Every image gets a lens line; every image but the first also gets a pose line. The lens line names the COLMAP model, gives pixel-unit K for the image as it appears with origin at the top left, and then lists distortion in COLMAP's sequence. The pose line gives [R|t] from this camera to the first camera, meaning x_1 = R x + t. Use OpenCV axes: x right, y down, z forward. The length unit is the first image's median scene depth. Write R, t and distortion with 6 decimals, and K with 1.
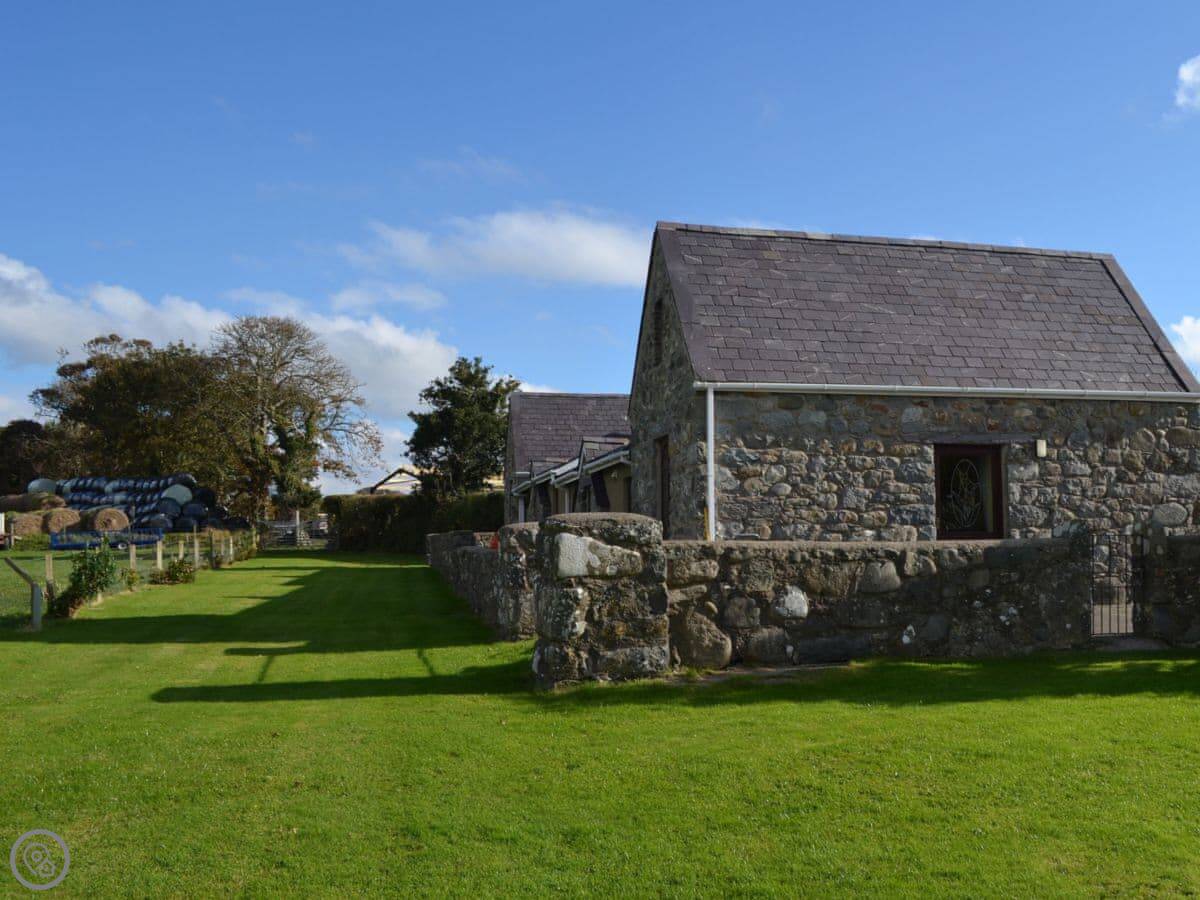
lens RADIAL K [[1109.2, 0, 601.3], [0, 1109.2, 401.3], [0, 0, 1]] dist [-0.061073, 0.008778]
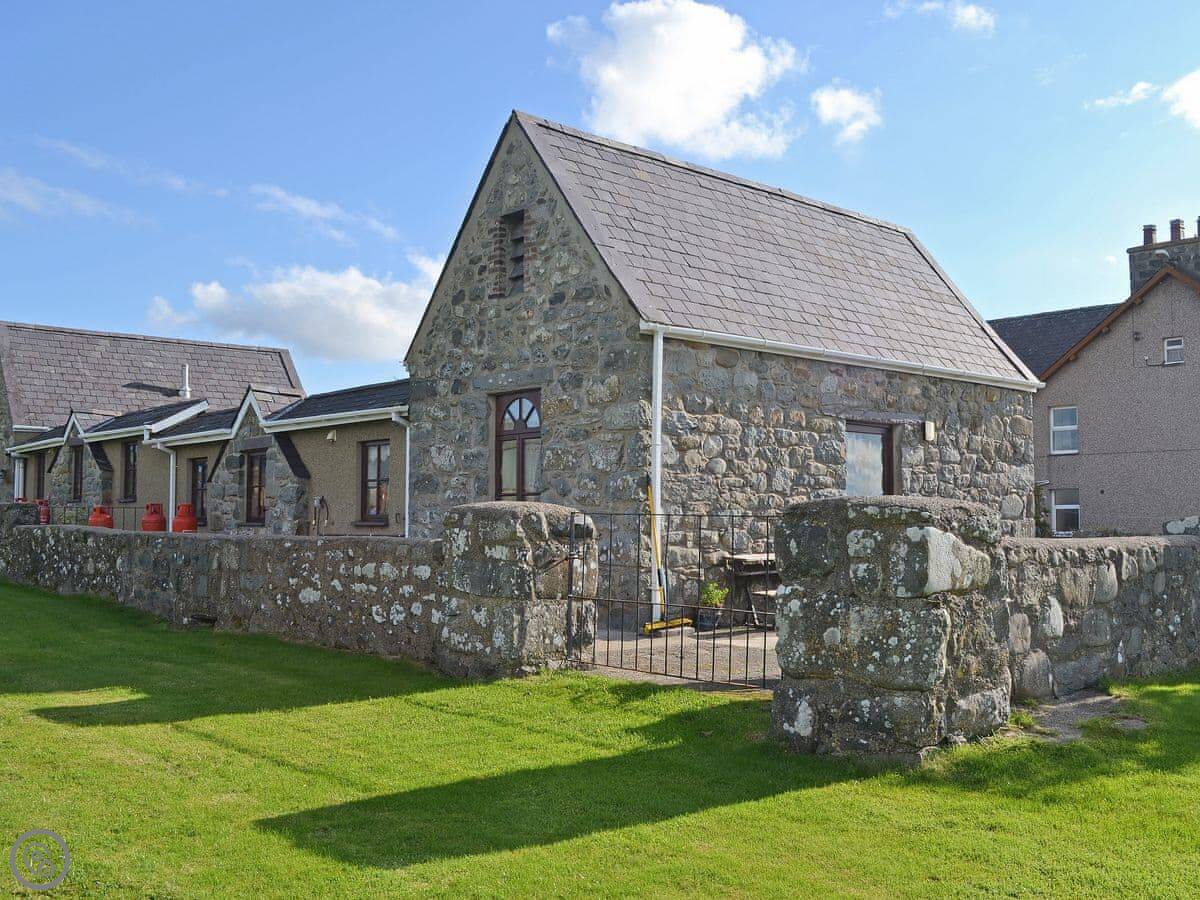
lens RADIAL K [[1203.2, 0, 599.6], [0, 1203.2, 420.7], [0, 0, 1]] dist [-0.059863, 0.010756]
pose [[0.881297, 0.051861, 0.469709, -0.319249], [-0.072719, 0.997004, 0.026360, 0.029830], [-0.466935, -0.057388, 0.882427, 0.270885]]
